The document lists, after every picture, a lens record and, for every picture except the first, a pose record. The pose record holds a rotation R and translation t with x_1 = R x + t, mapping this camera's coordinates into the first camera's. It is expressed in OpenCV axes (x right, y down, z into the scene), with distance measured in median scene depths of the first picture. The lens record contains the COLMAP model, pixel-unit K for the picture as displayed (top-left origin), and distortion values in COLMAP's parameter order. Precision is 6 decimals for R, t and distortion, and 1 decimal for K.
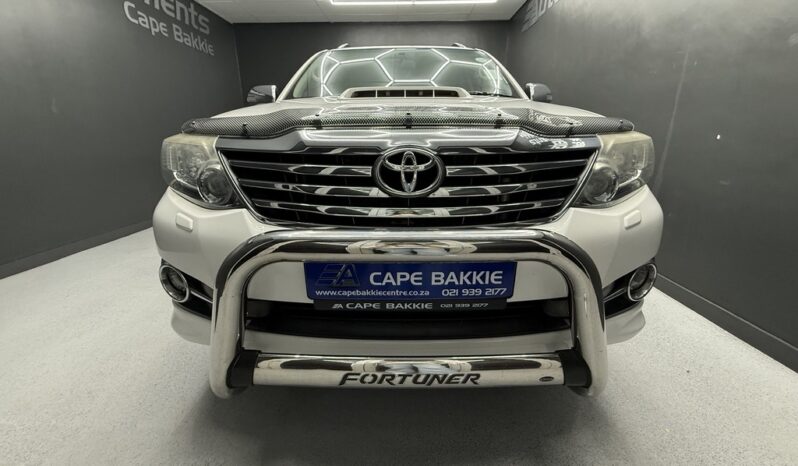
lens RADIAL K [[317.2, 0, 396.3], [0, 317.2, 232.3], [0, 0, 1]] dist [0.001883, 0.000722]
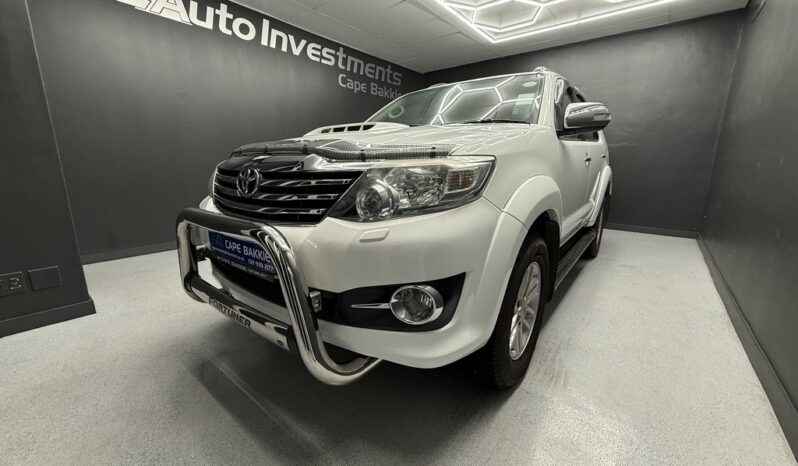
lens RADIAL K [[317.2, 0, 396.3], [0, 317.2, 232.3], [0, 0, 1]] dist [0.001883, 0.000722]
pose [[0.788566, 0.141375, -0.598479, 0.302064], [-0.190286, 0.981548, -0.018859, -0.008583], [0.584770, 0.128753, 0.800916, 0.036345]]
